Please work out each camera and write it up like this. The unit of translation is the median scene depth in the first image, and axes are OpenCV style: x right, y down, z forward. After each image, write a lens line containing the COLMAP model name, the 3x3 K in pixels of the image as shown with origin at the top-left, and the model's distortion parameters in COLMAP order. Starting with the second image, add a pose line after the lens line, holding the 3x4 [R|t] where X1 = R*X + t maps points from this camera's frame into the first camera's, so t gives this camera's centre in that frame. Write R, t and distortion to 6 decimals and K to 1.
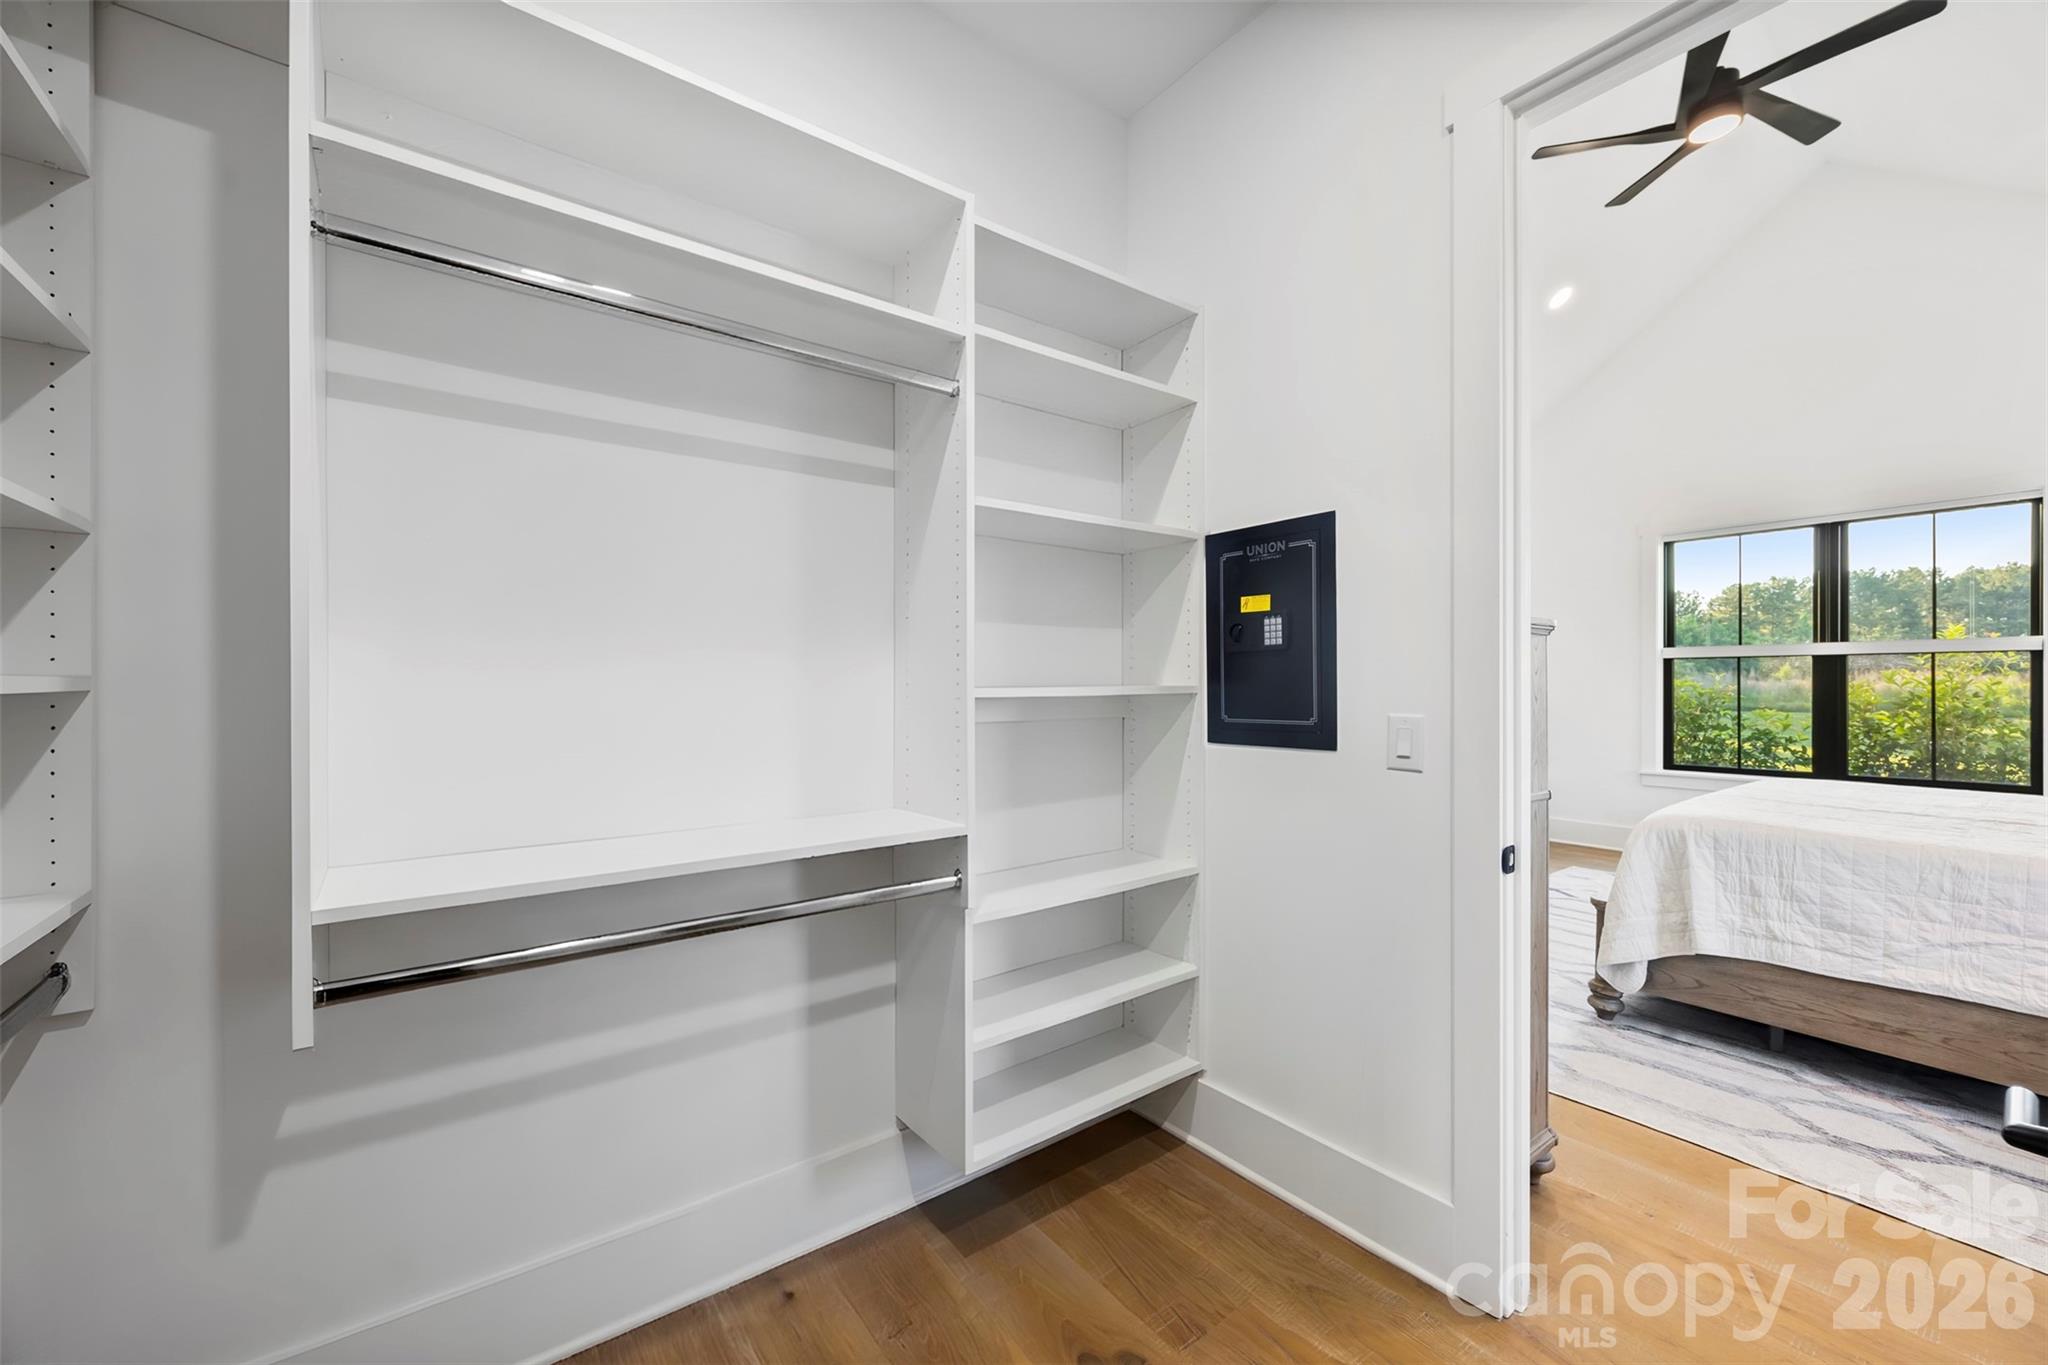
lens RADIAL K [[831.9, 0, 1008.9], [0, 831.9, 690.3], [0, 0, 1]] dist [-0.002259, -0.000257]
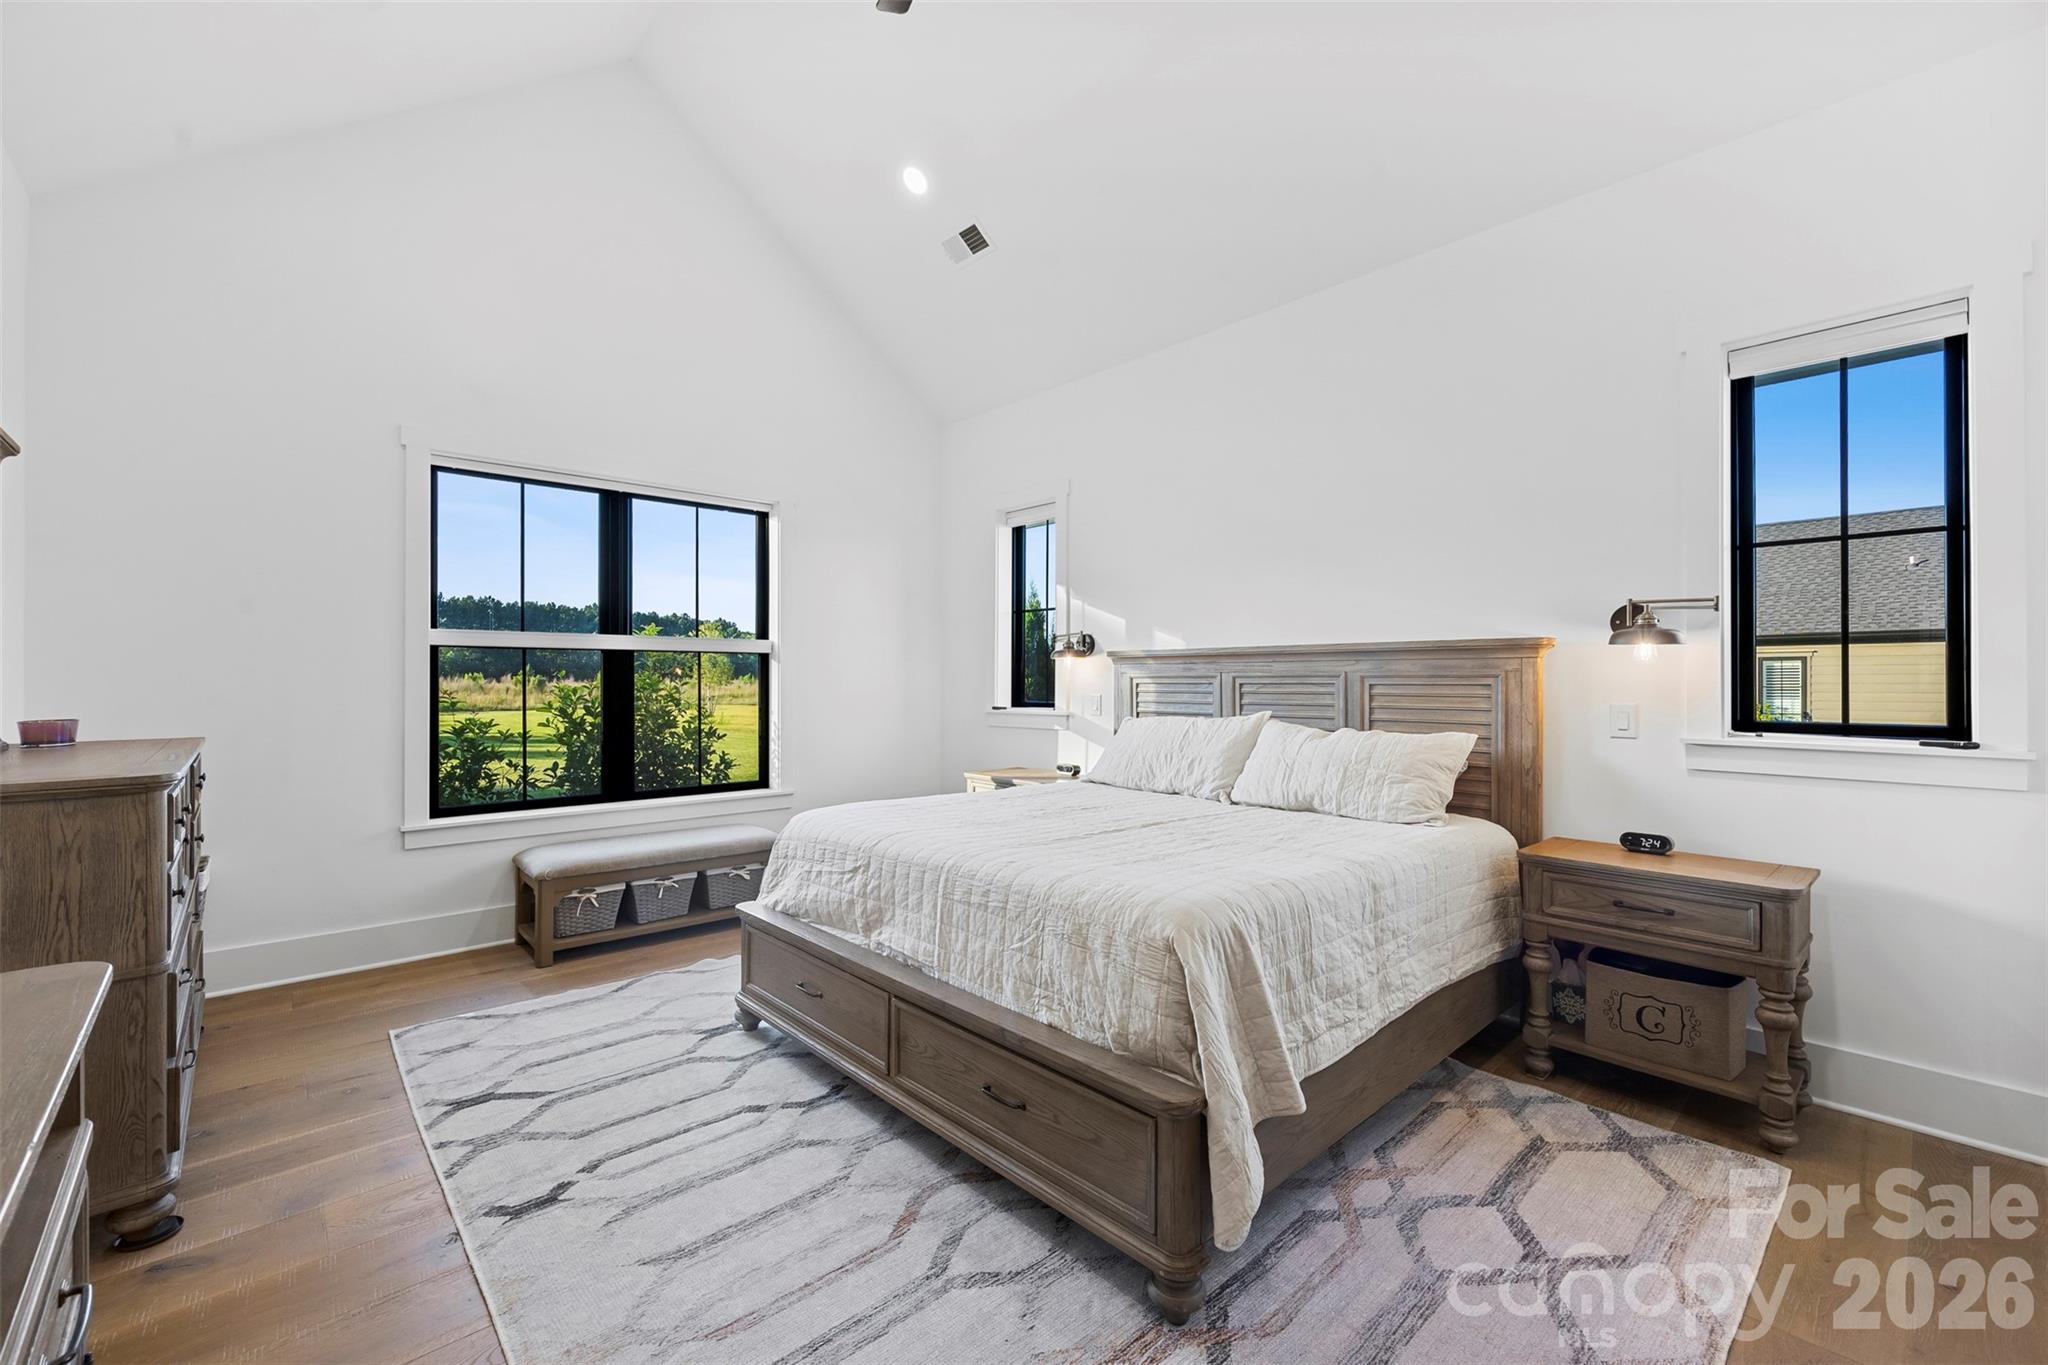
lens RADIAL K [[831.9, 0, 1008.9], [0, 831.9, 690.3], [0, 0, 1]] dist [-0.002259, -0.000257]
pose [[-0.079880, -0.006250, 0.996785, 0.127567], [0.007360, 0.999949, 0.006860, -0.005228], [-0.996777, 0.007885, -0.079830, 0.728114]]
